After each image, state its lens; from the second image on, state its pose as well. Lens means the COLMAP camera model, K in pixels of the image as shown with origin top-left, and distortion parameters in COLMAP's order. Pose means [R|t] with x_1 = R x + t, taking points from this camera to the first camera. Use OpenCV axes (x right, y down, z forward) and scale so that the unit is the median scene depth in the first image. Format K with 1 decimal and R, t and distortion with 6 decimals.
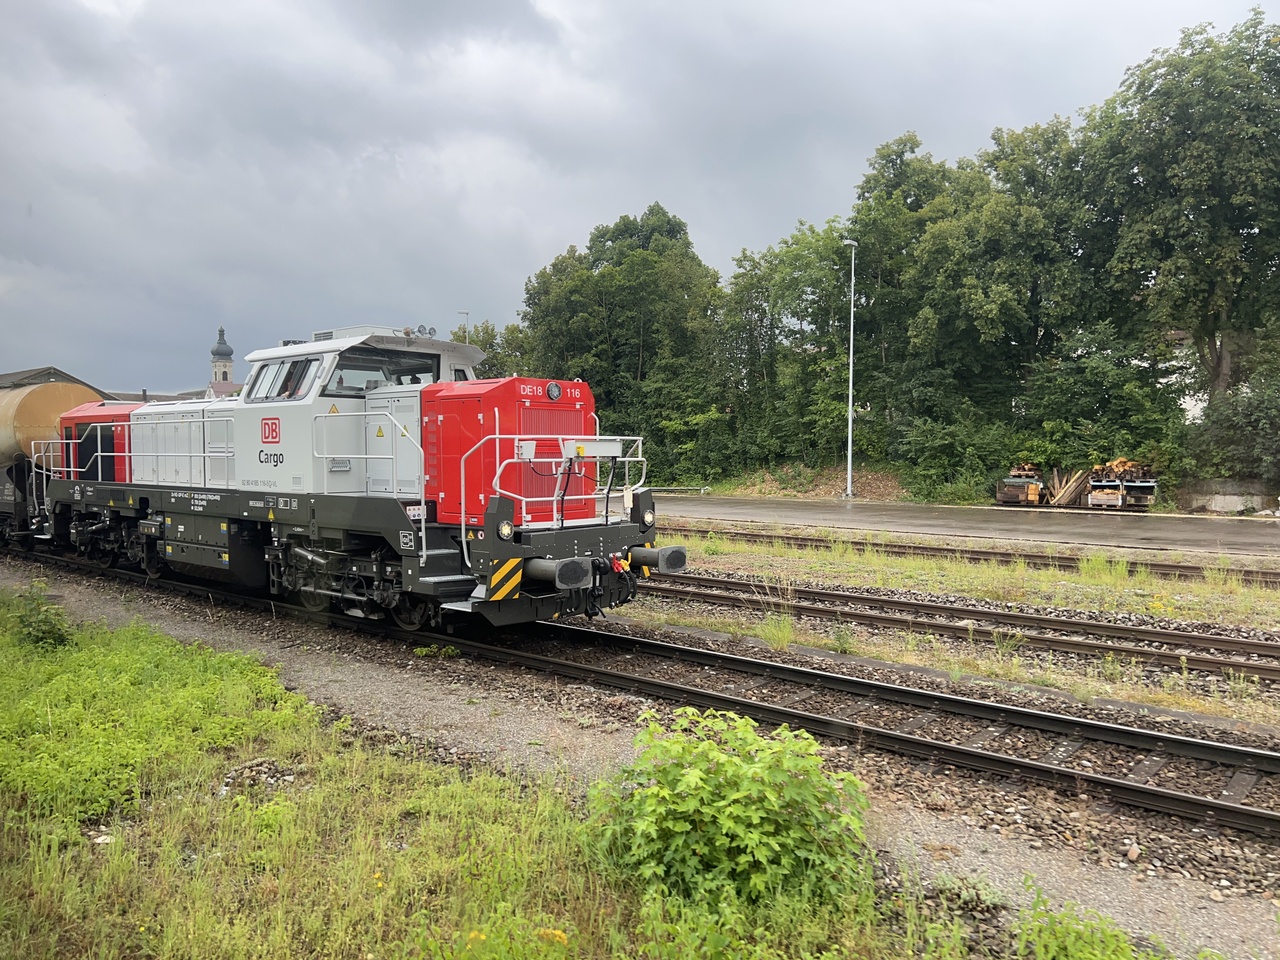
lens RADIAL K [[968.3, 0, 657.5], [0, 968.3, 483.5], [0, 0, 1]] dist [0.060740, -0.066322]
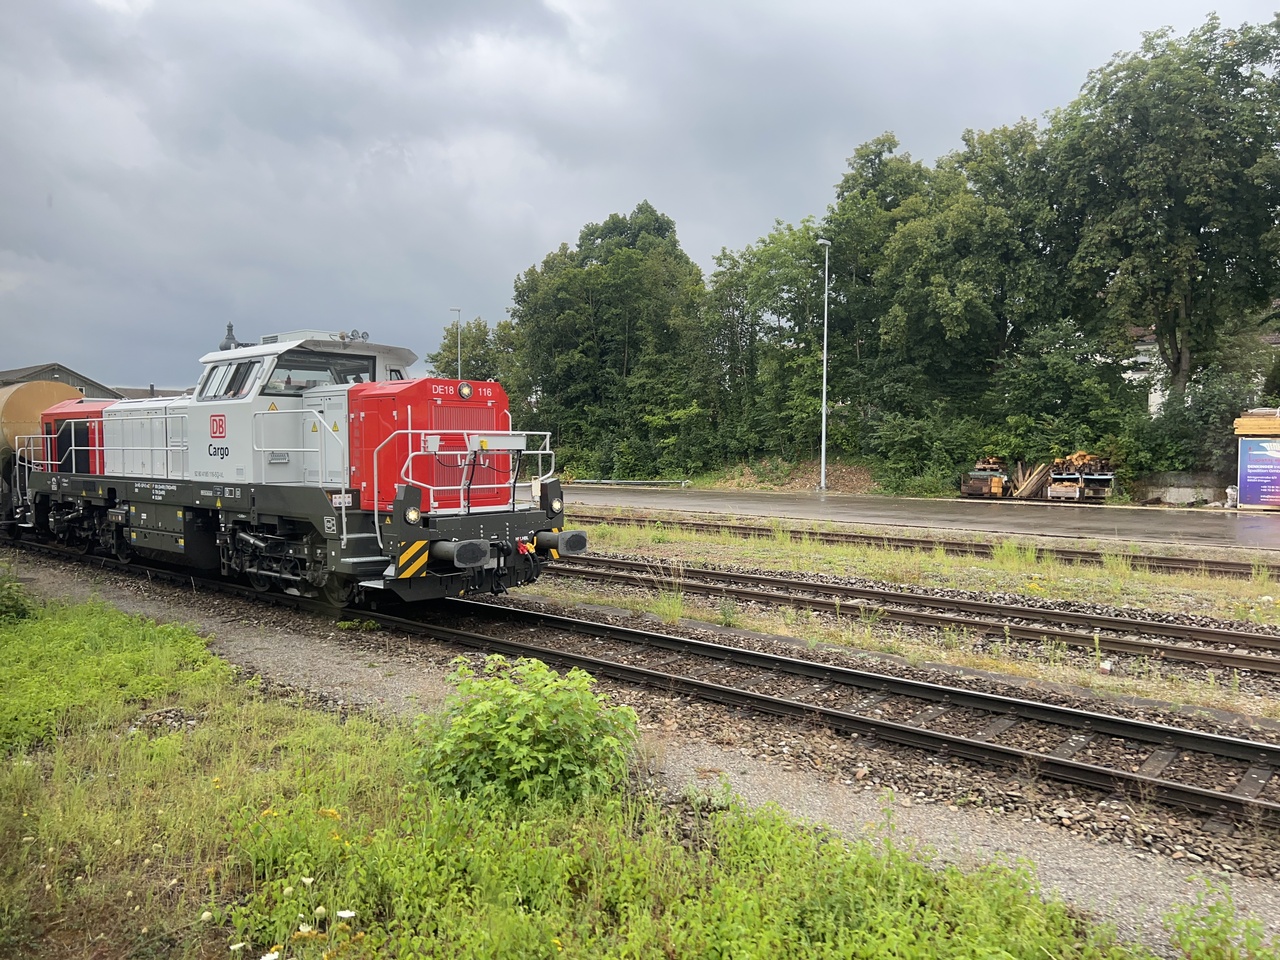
lens RADIAL K [[968.3, 0, 657.5], [0, 968.3, 483.5], [0, 0, 1]] dist [0.060740, -0.066322]
pose [[0.999959, -0.000257, -0.009078, 0.037962], [0.000309, 0.999983, 0.005793, 0.001363], [0.009076, -0.005795, 0.999942, -0.033583]]
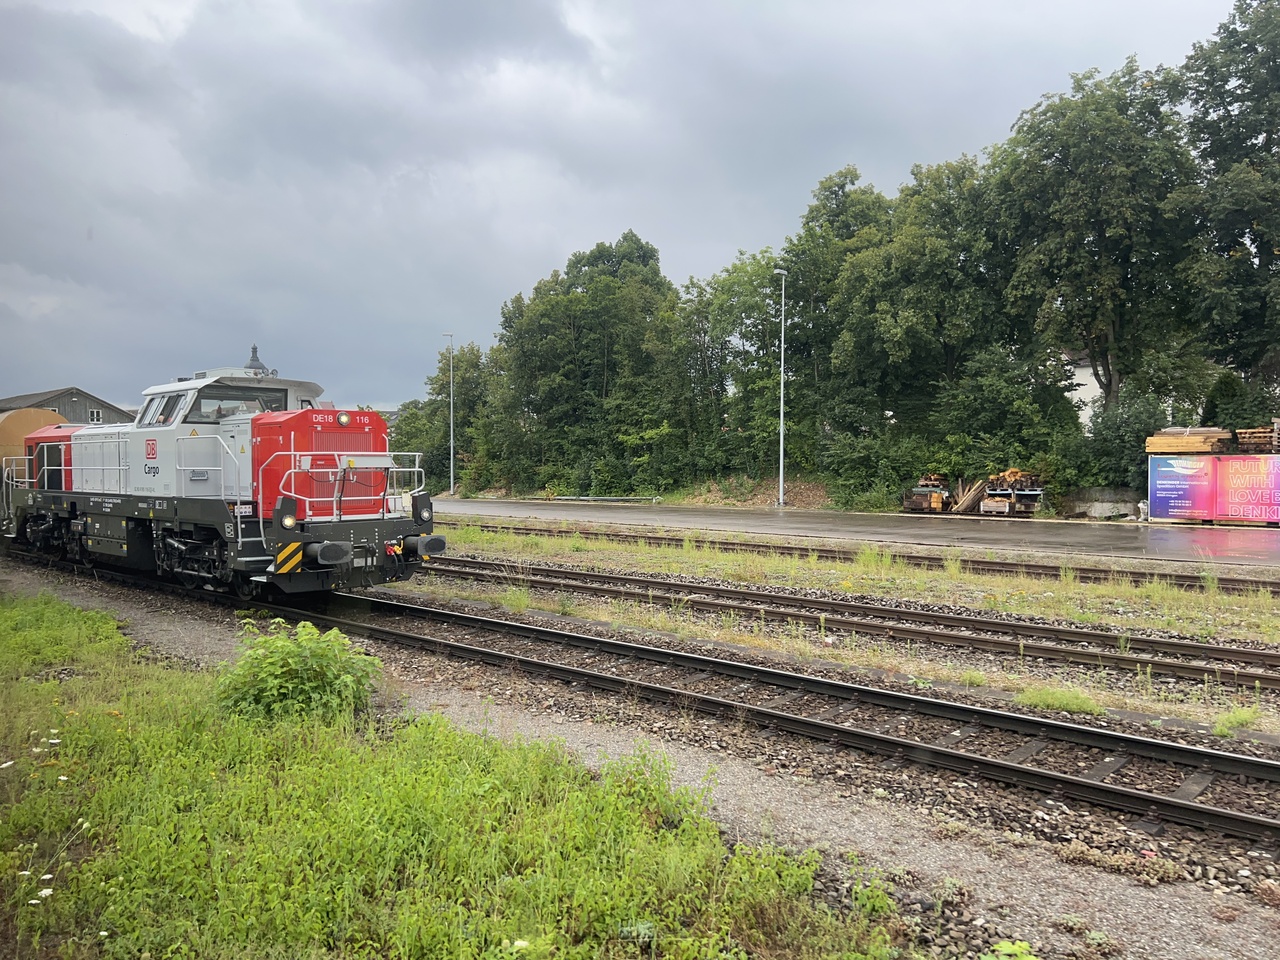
lens RADIAL K [[967.3, 0, 657.7], [0, 967.3, 483.4], [0, 0, 1]] dist [0.064802, -0.070571]
pose [[0.999464, -0.002718, -0.032614, 0.113923], [0.002299, 0.999914, -0.012893, 0.003597], [0.032646, 0.012811, 0.999385, -0.100805]]
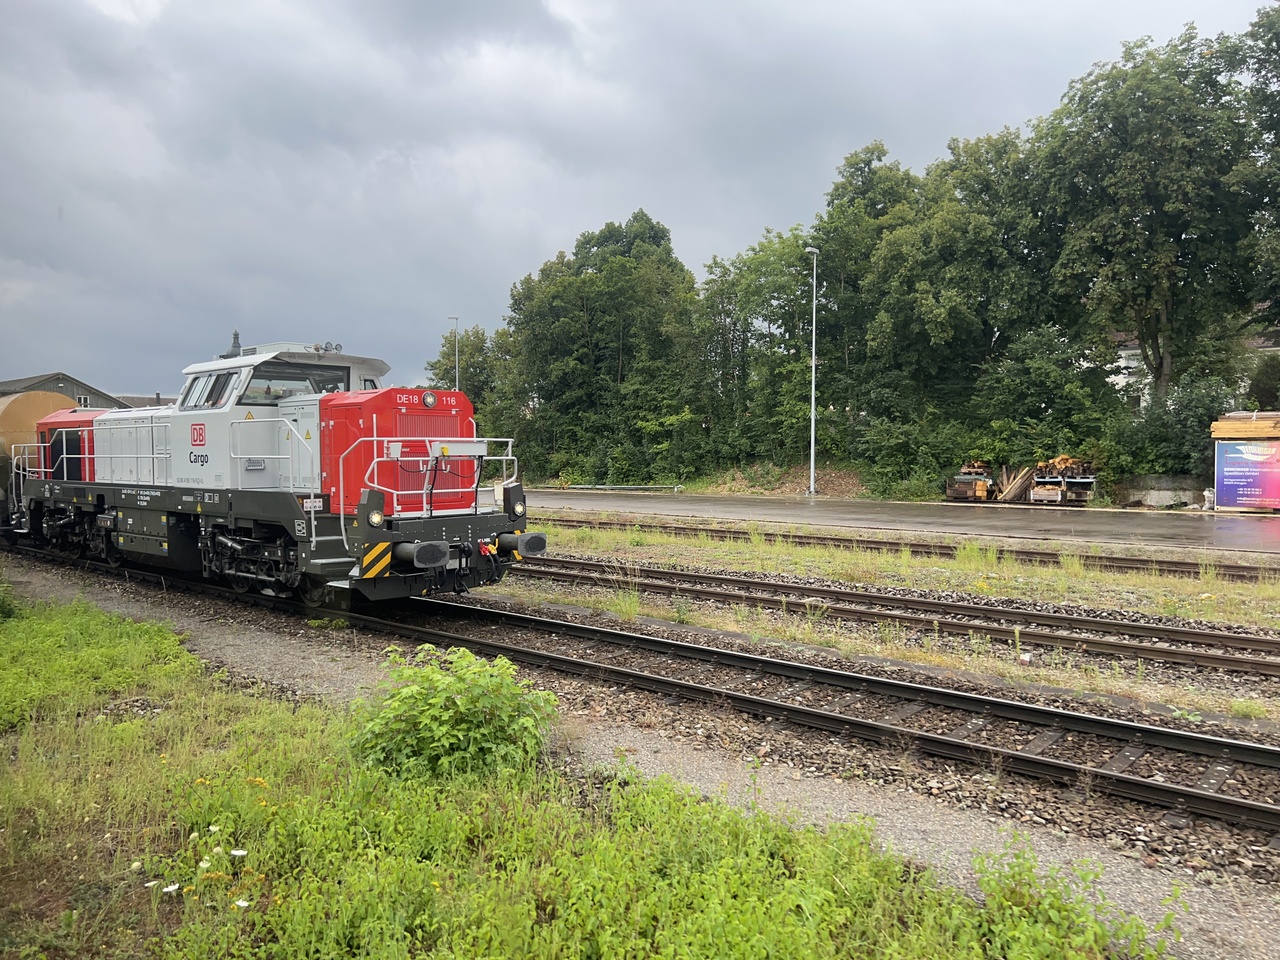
lens RADIAL K [[967.3, 0, 657.7], [0, 967.3, 483.4], [0, 0, 1]] dist [0.064802, -0.070571]
pose [[0.999873, -0.004541, -0.015261, 0.056975], [0.004543, 0.999990, 0.000099, 0.001961], [0.015261, -0.000169, 0.999884, -0.050228]]
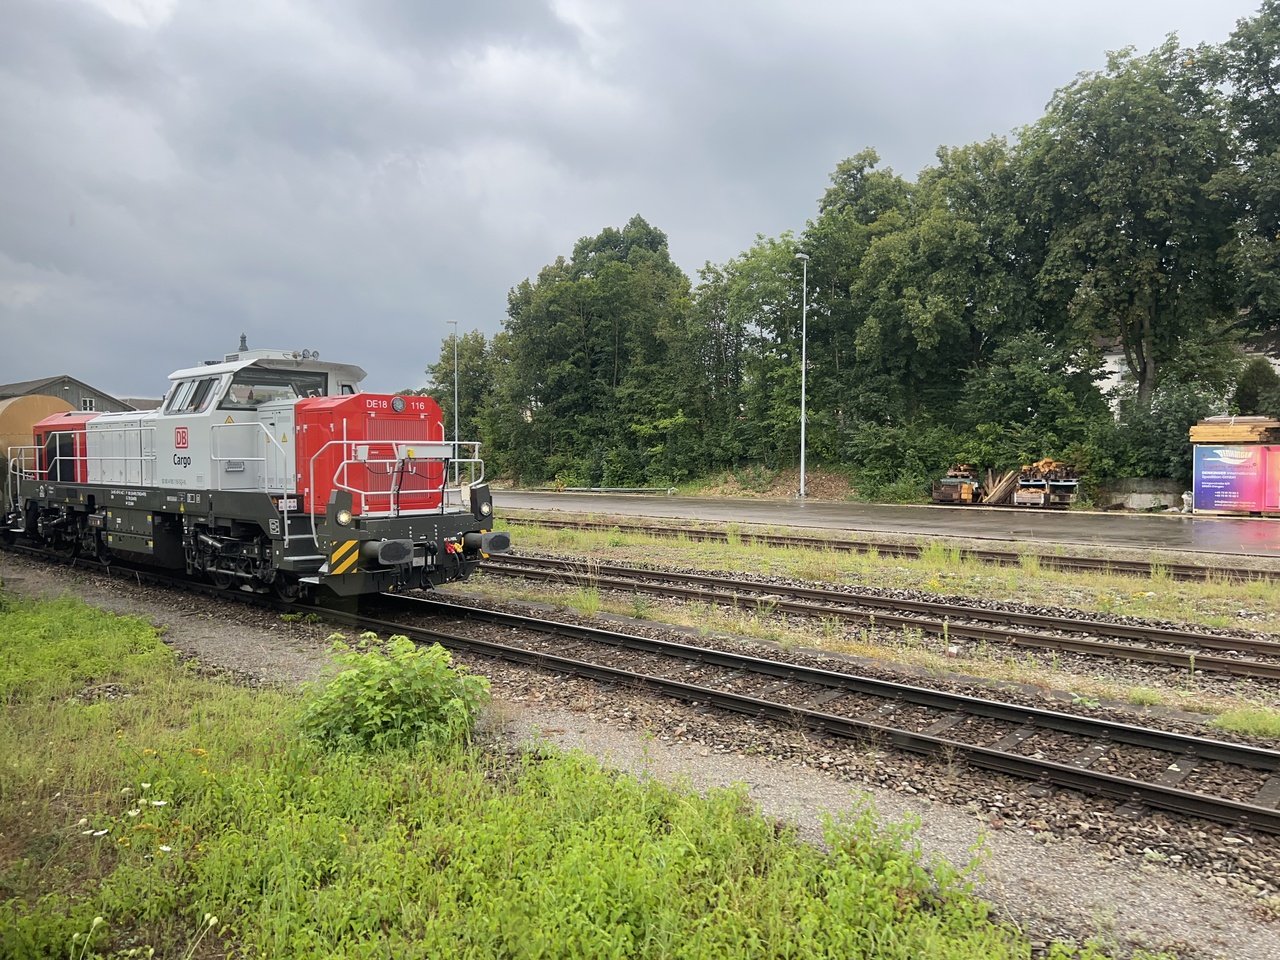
lens RADIAL K [[967.3, 0, 657.7], [0, 967.3, 483.4], [0, 0, 1]] dist [0.064802, -0.070571]
pose [[0.999757, -0.002834, -0.021856, 0.075944], [0.002770, 0.999992, -0.002957, 0.002570], [0.021864, 0.002895, 0.999757, -0.067023]]
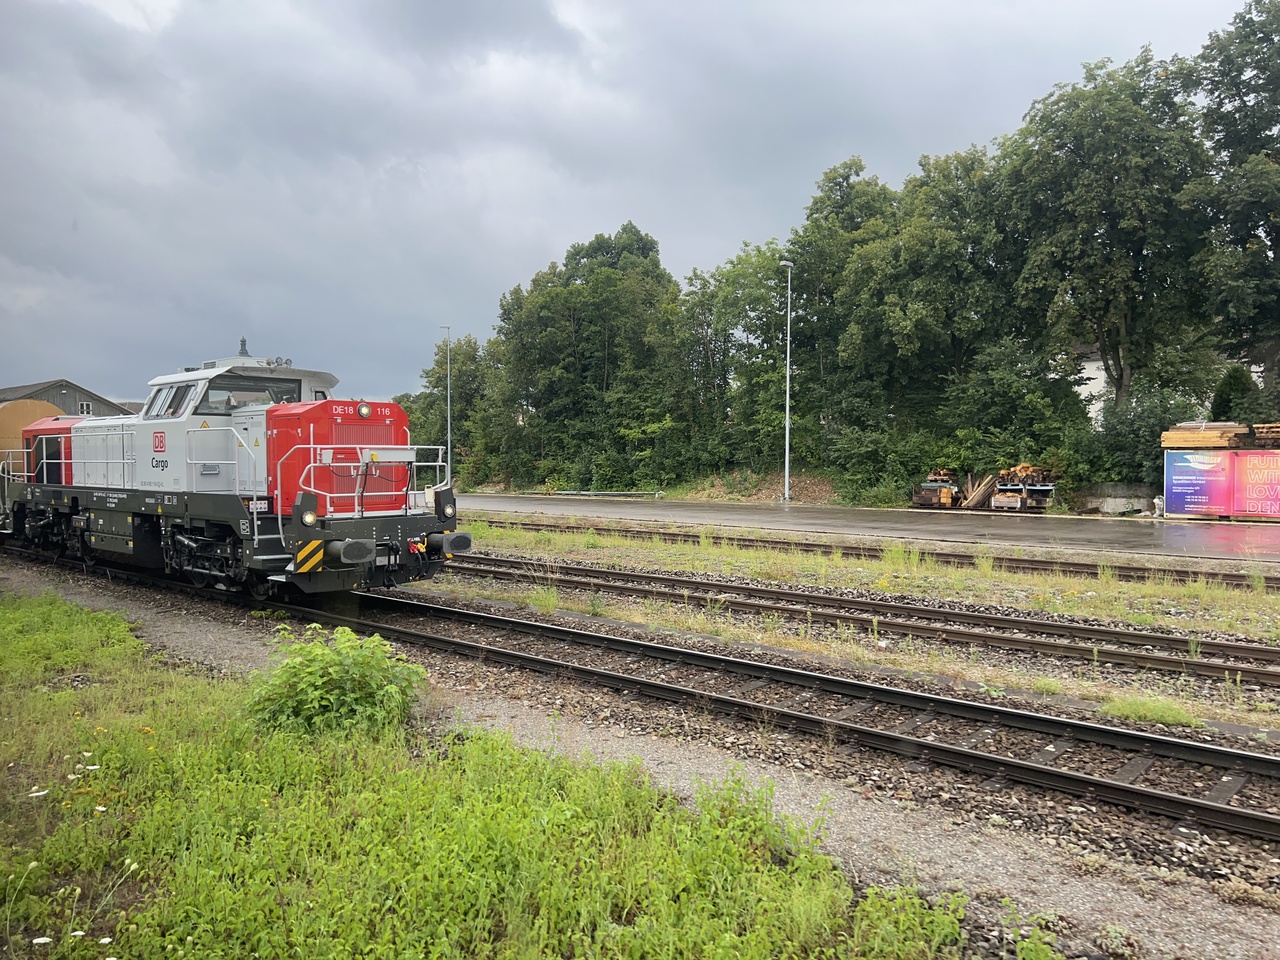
lens RADIAL K [[967.3, 0, 657.7], [0, 967.3, 483.4], [0, 0, 1]] dist [0.064802, -0.070571]
pose [[0.999752, -0.001264, -0.022247, 0.094872], [0.001107, 0.999974, -0.007059, 0.003032], [0.022255, 0.007033, 0.999728, -0.083899]]
